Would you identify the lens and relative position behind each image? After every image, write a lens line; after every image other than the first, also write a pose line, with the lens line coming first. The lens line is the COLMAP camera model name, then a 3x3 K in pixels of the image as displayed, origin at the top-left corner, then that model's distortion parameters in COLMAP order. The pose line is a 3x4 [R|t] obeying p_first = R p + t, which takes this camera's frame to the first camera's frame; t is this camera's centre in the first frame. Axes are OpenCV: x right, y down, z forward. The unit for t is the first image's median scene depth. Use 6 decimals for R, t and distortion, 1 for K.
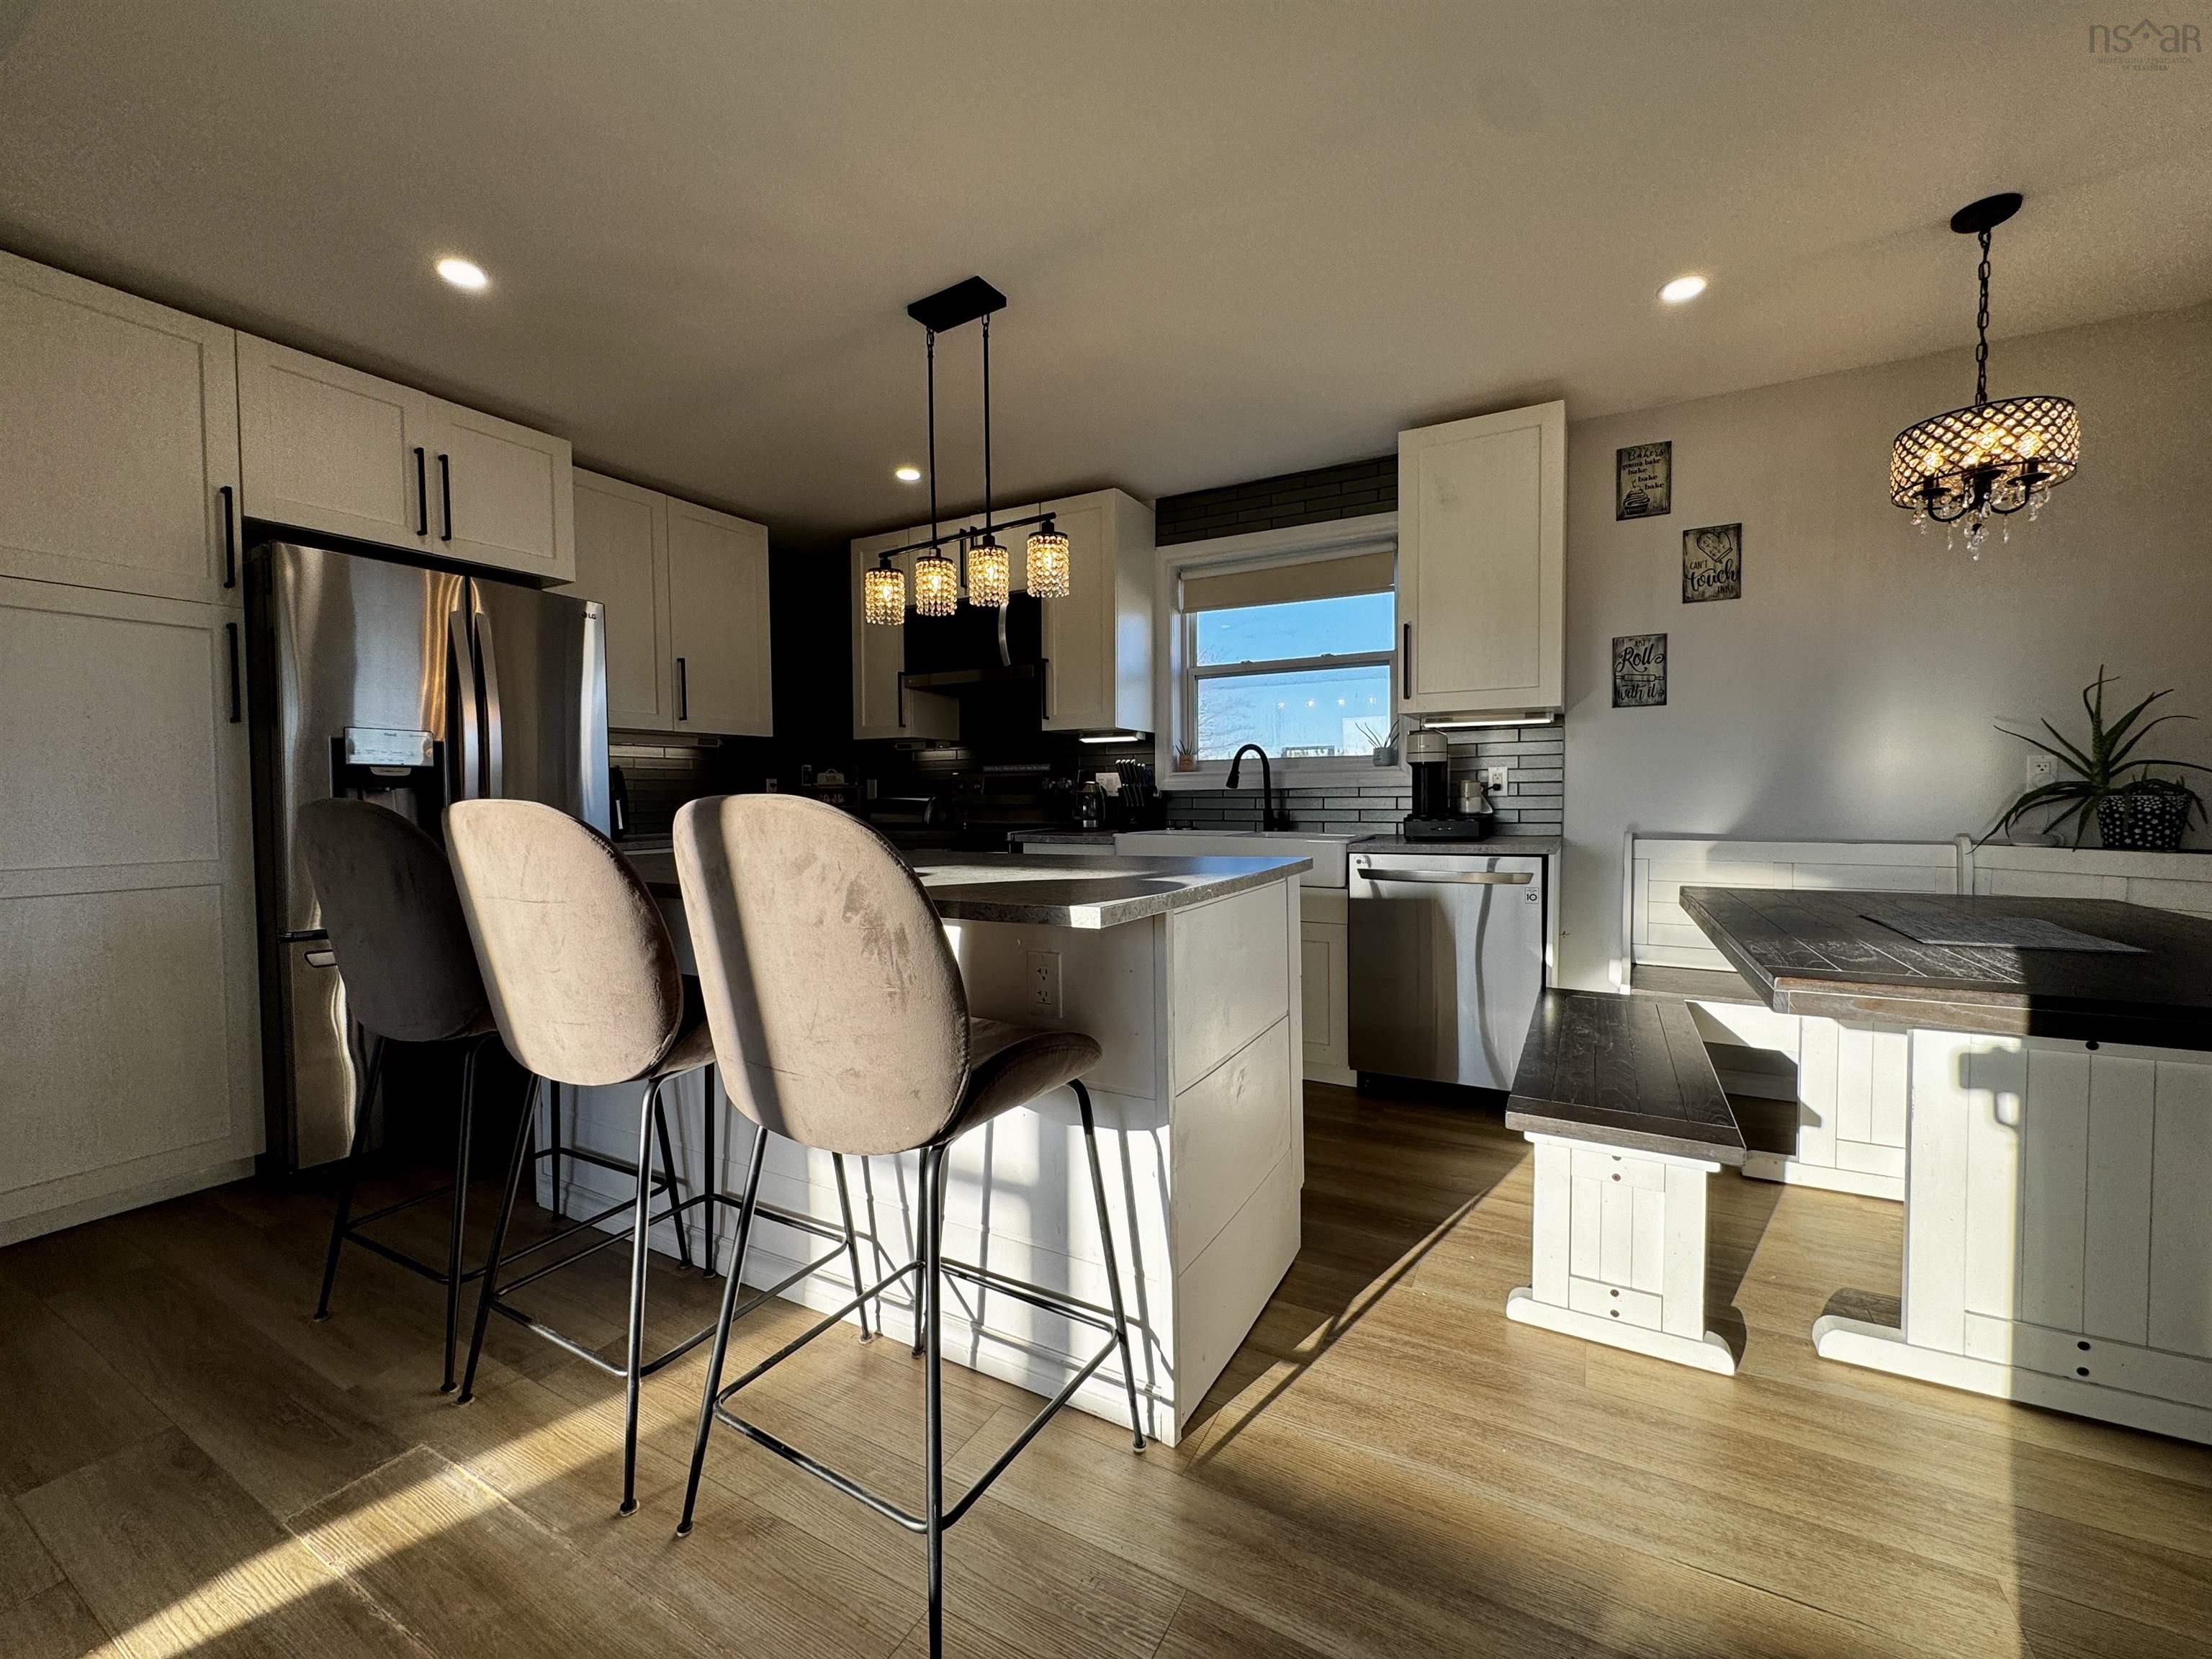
lens RADIAL K [[882.3, 0, 1105.6], [0, 882.3, 827.4], [0, 0, 1]] dist [-0.001187, 0.000044]
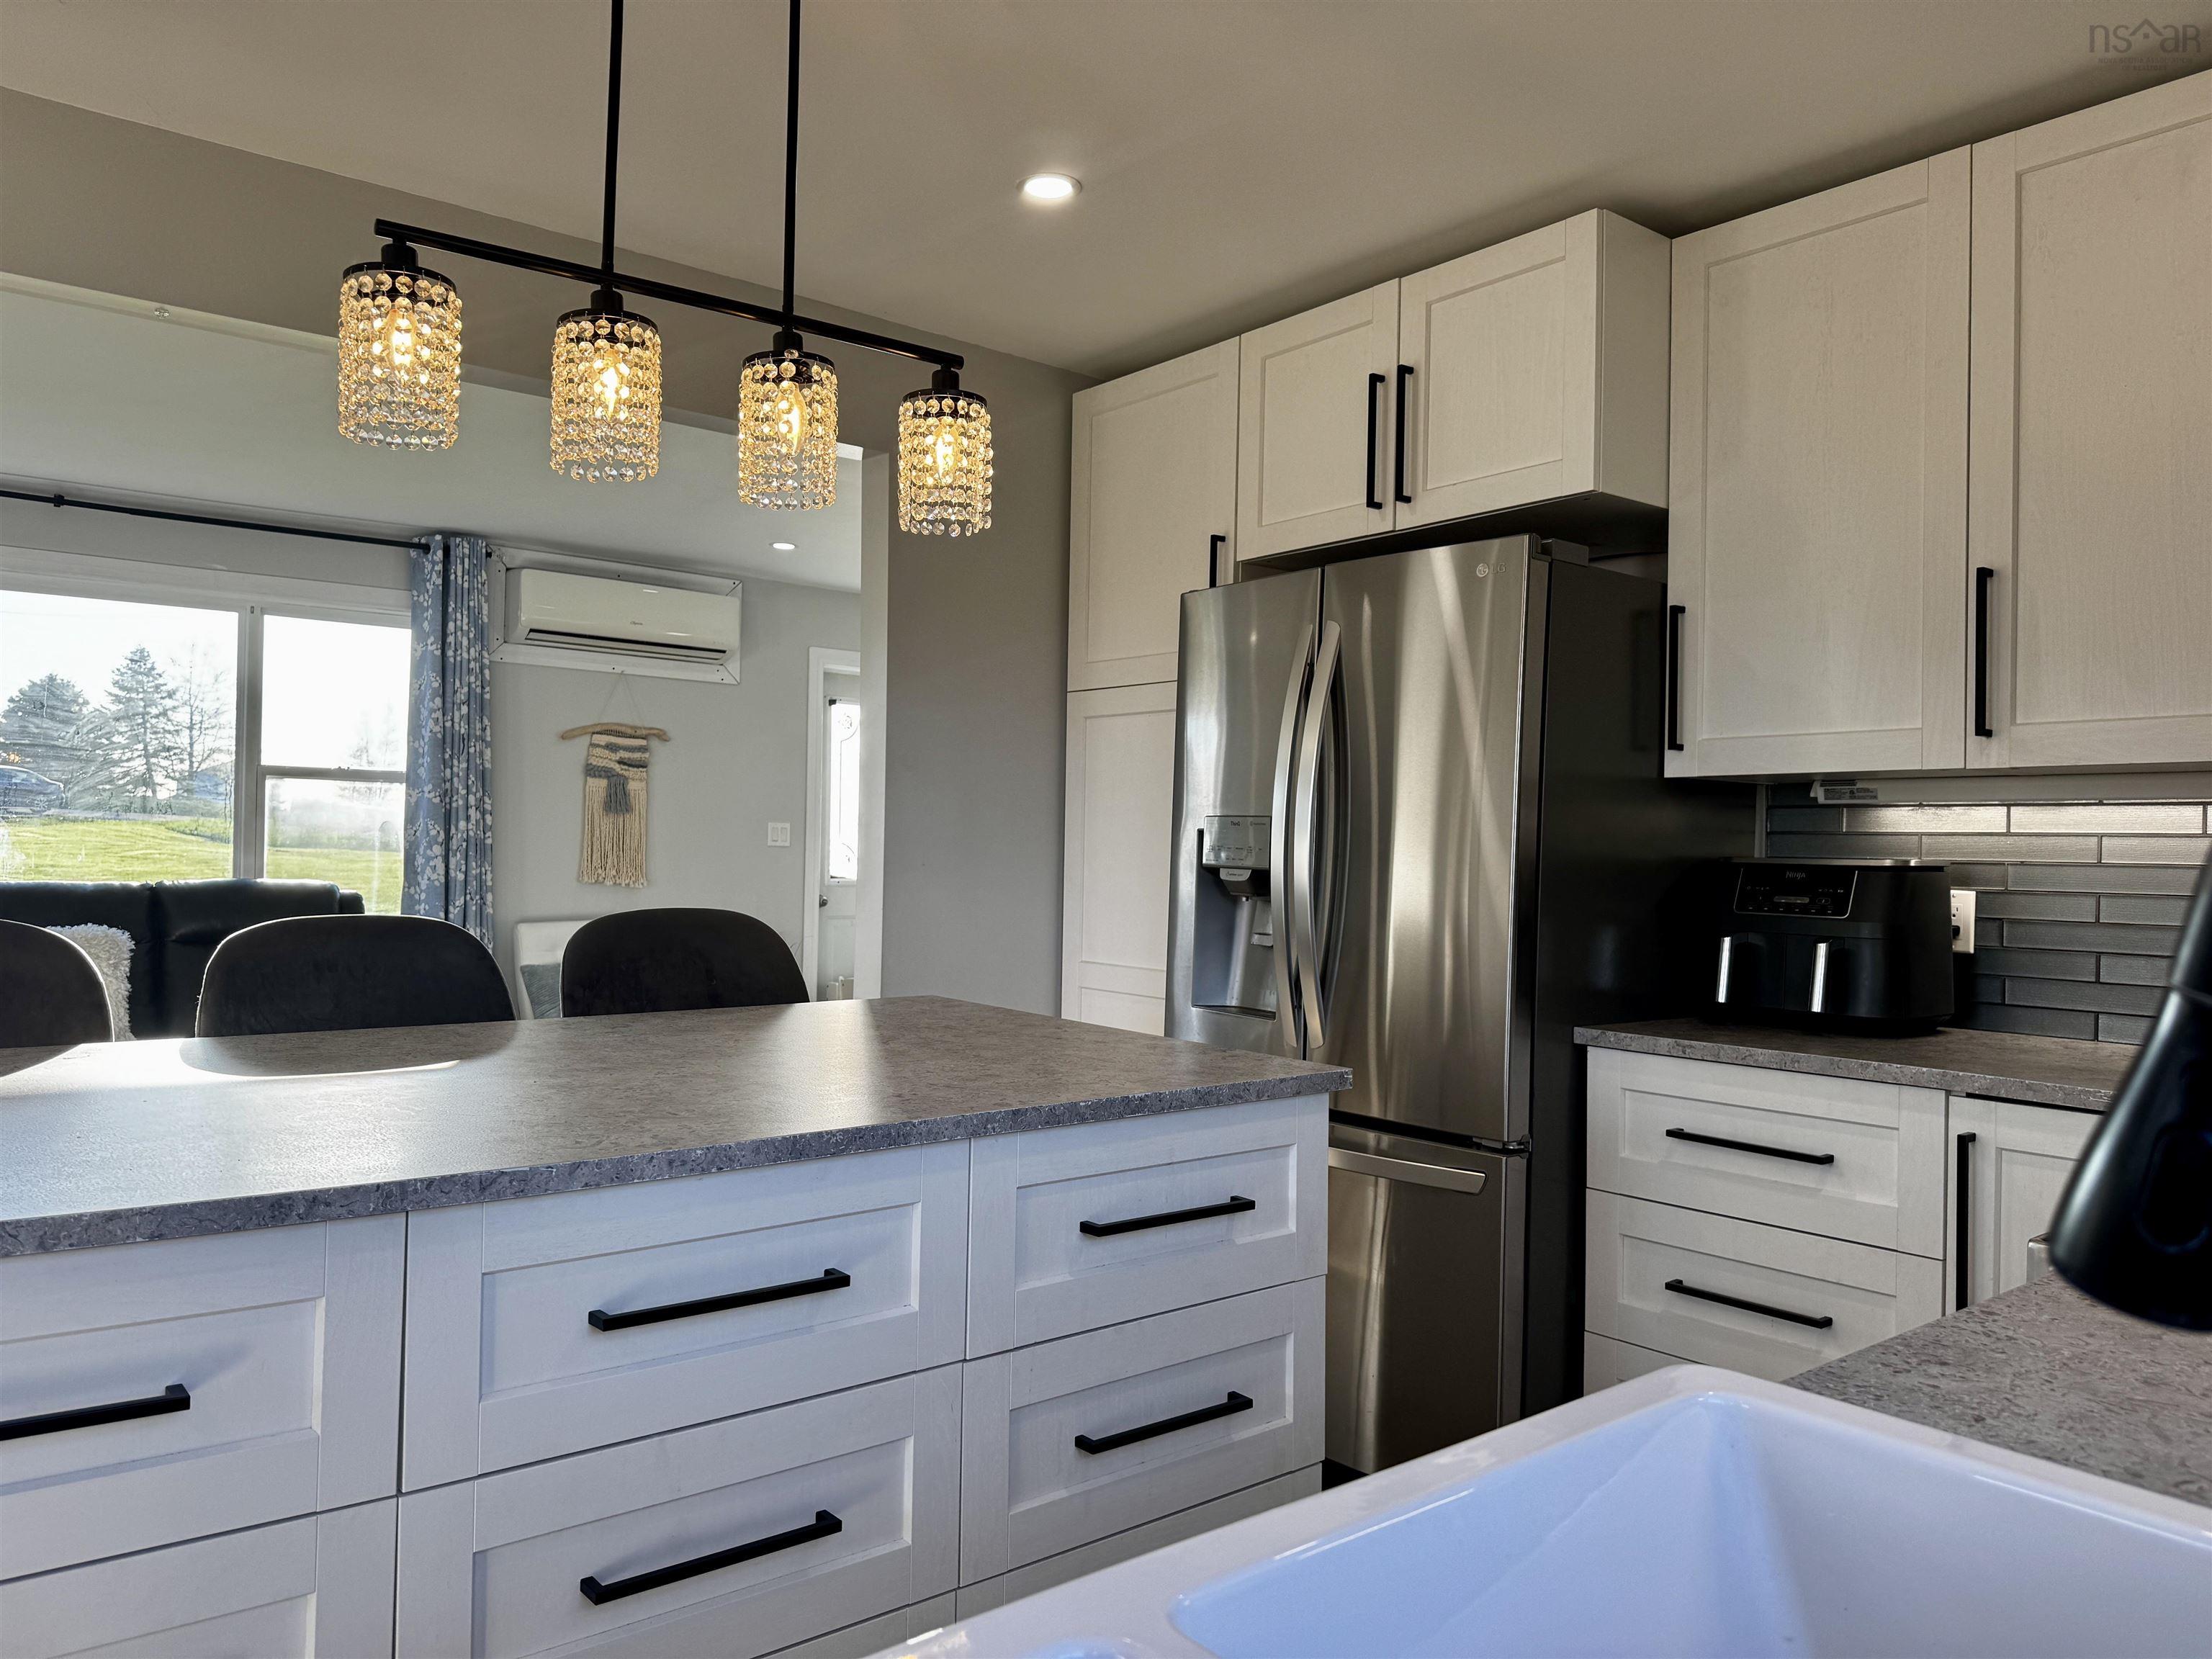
lens RADIAL K [[1551.7, 0, 1105.1], [0, 1551.7, 834.2], [0, 0, 1]] dist [0.074768, -0.087150]
pose [[-0.372970, -0.006266, -0.927822, 0.320474], [-0.051579, 0.998571, 0.013991, -0.090770], [0.926408, 0.053074, -0.372761, 1.143410]]
